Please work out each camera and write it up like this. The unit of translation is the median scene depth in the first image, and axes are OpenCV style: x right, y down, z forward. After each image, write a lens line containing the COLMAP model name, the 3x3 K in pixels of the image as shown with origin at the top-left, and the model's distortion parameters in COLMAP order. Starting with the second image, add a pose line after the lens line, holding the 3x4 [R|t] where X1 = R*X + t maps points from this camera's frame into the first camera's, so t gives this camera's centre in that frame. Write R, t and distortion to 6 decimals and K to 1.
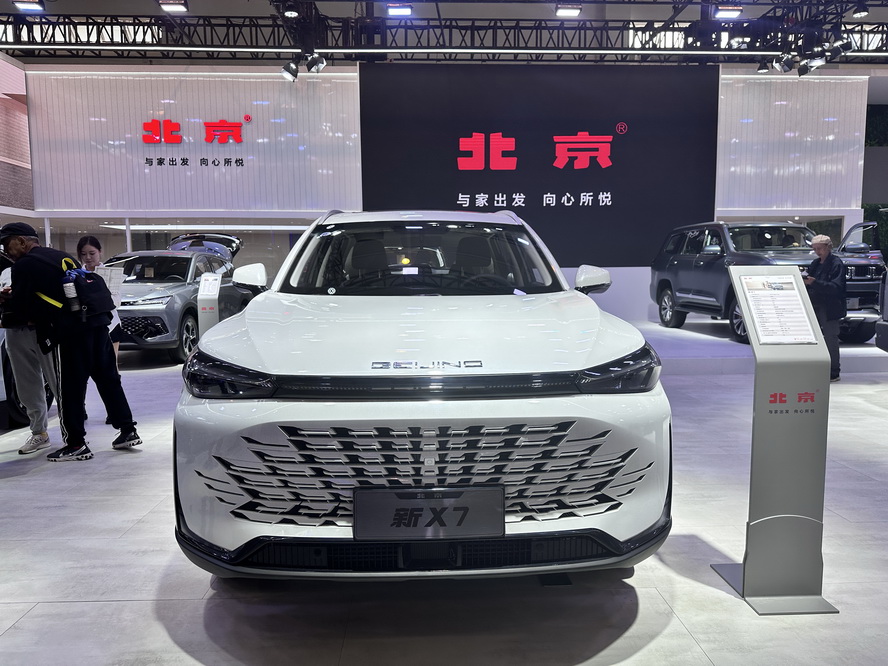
lens RADIAL K [[621.5, 0, 445.3], [0, 621.5, 328.5], [0, 0, 1]] dist [0.054768, -0.054009]
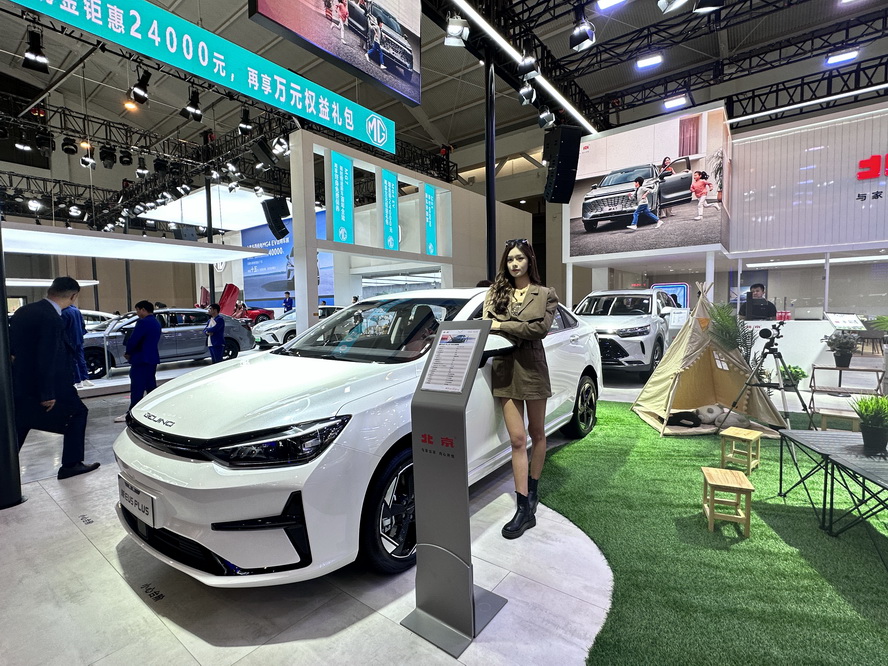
lens RADIAL K [[423.3, 0, 442.8], [0, 423.3, 334.1], [0, 0, 1]] dist [0.002307, -0.000568]
pose [[0.767863, 0.033365, -0.639744, -0.547791], [-0.041192, 0.999148, 0.002668, -0.008214], [0.639288, 0.024303, 0.768583, 0.007482]]
